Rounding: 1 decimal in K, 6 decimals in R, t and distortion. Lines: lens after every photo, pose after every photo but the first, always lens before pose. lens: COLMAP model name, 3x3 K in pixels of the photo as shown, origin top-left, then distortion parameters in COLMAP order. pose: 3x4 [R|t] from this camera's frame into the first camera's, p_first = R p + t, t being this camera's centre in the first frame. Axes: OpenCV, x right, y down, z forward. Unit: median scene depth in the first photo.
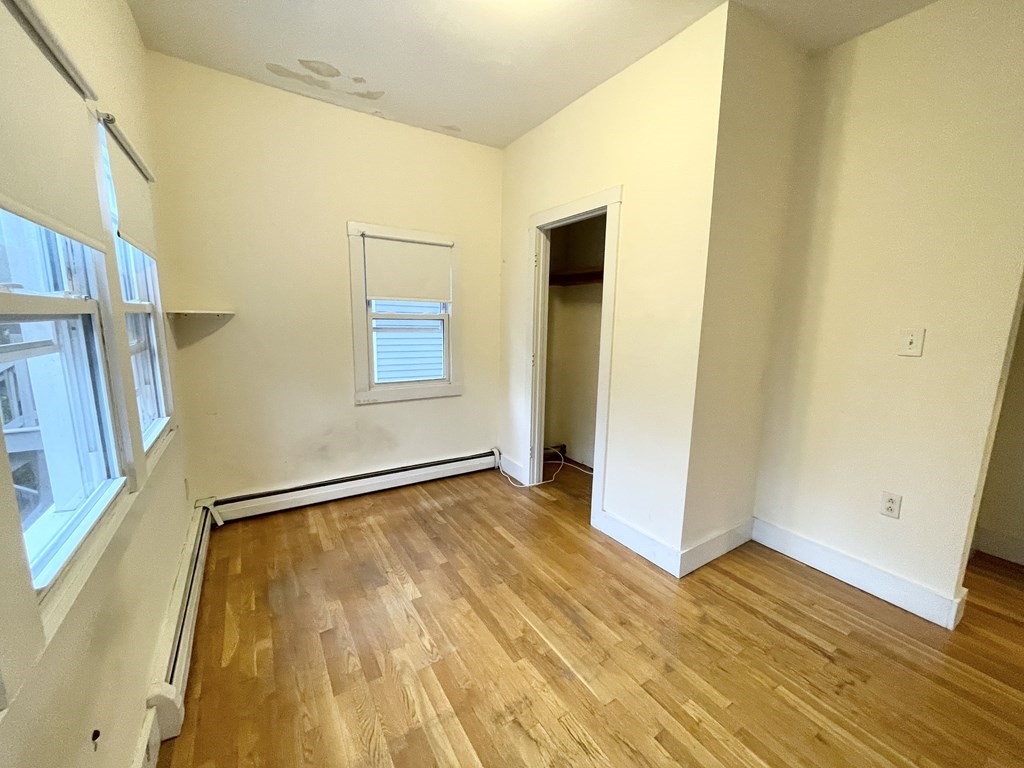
lens RADIAL K [[413.0, 0, 511.5], [0, 413.0, 385.7], [0, 0, 1]] dist [-0.007453, 0.001068]
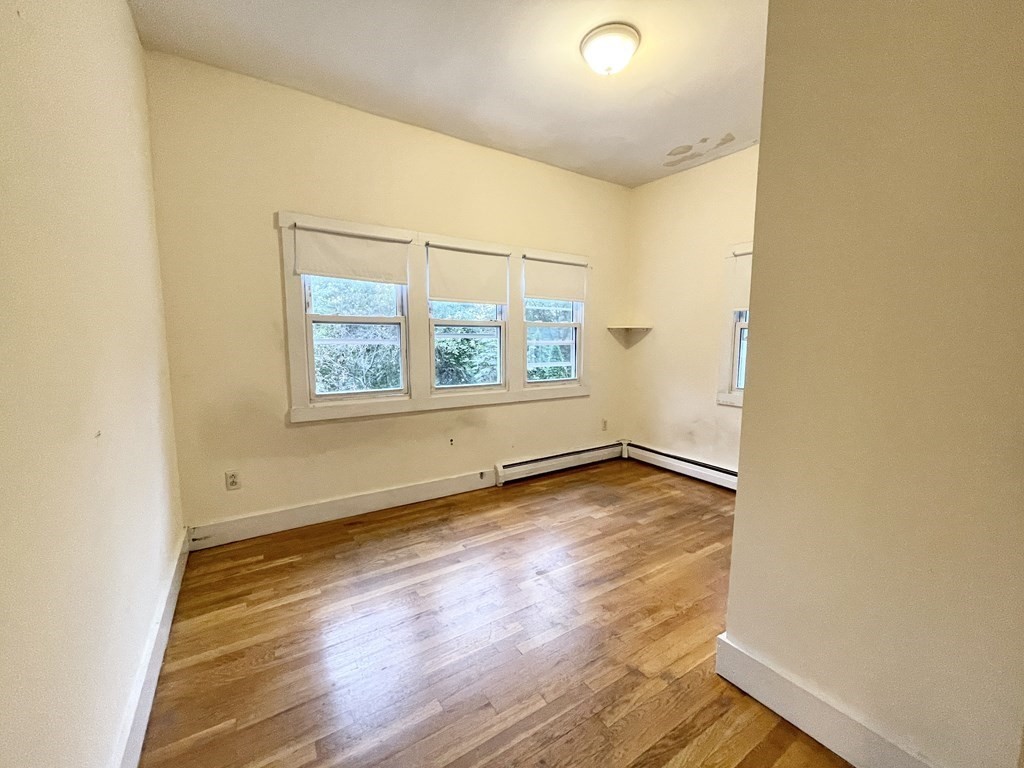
lens RADIAL K [[413.0, 0, 509.4], [0, 413.0, 384.9], [0, 0, 1]] dist [-0.007453, 0.001068]
pose [[0.000602, 0.090808, -0.995868, 0.986772], [-0.168329, 0.981668, 0.089411, -0.013081], [0.985731, 0.167579, 0.015876, 0.524354]]
